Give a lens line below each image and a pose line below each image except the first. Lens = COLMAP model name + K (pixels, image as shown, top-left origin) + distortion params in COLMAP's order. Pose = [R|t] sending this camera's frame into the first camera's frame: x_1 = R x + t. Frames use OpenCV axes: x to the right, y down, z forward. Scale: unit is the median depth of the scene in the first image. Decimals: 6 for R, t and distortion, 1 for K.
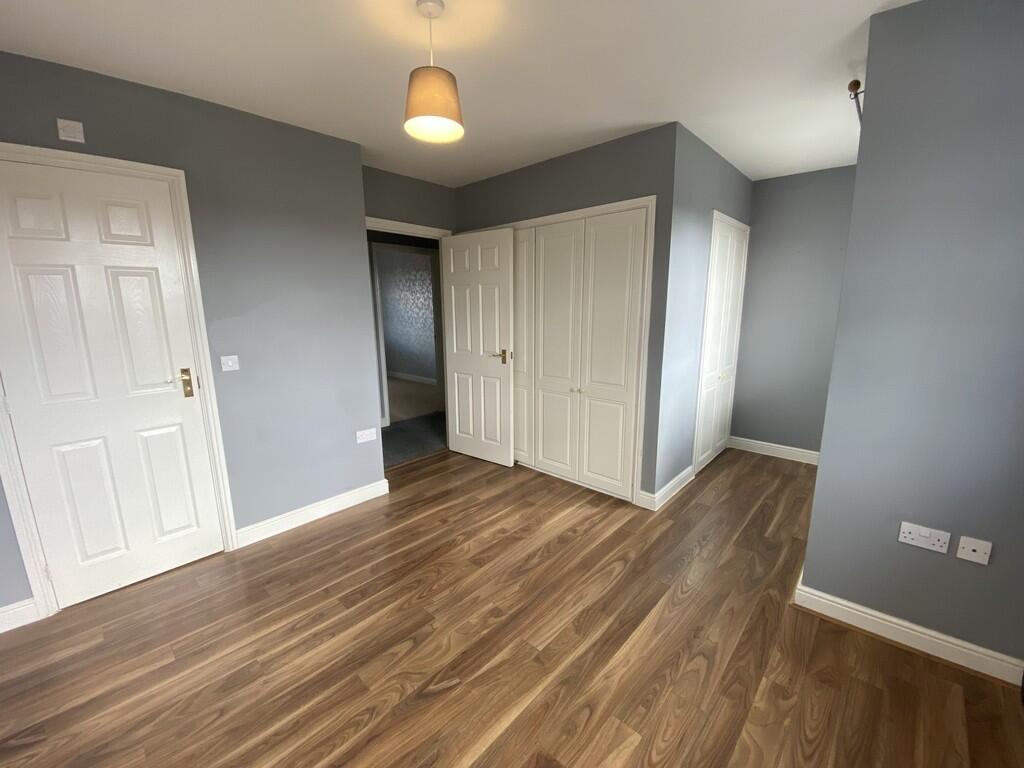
lens RADIAL K [[413.2, 0, 507.5], [0, 413.2, 383.1], [0, 0, 1]] dist [0.032134, -0.022279]
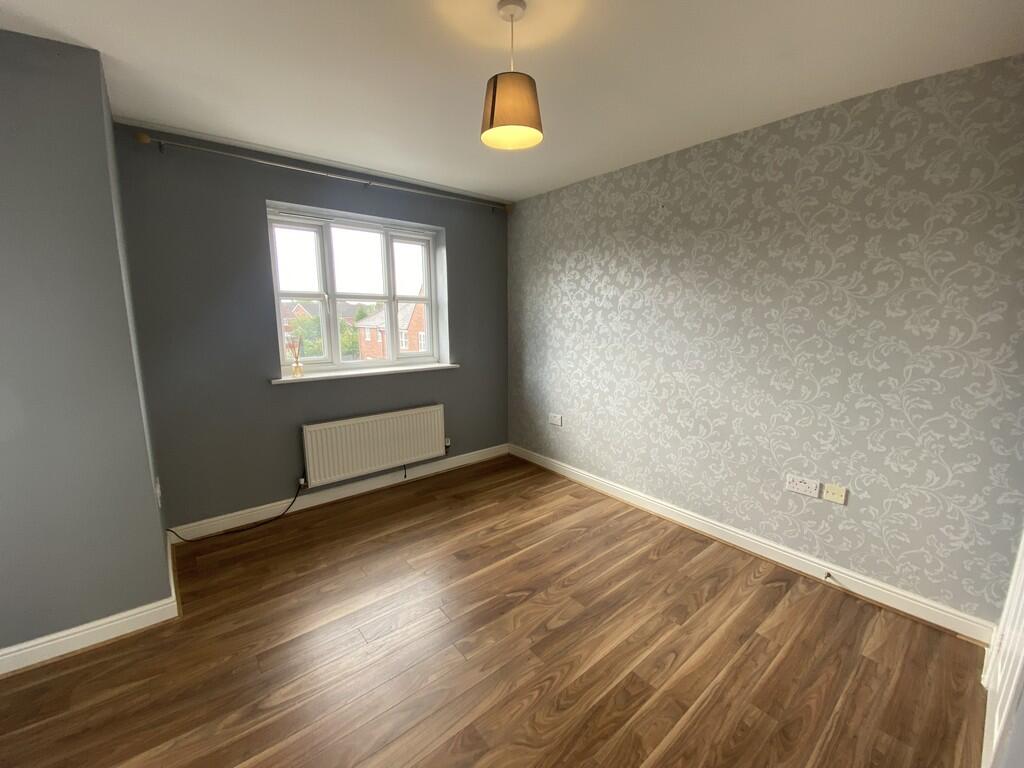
lens RADIAL K [[415.1, 0, 518.9], [0, 415.1, 385.9], [0, 0, 1]] dist [0.034787, -0.022999]
pose [[-0.994246, -0.012635, 0.106369, -0.265568], [0.024946, 0.938403, 0.344642, -0.359815], [-0.104172, 0.345312, -0.932688, 1.846842]]
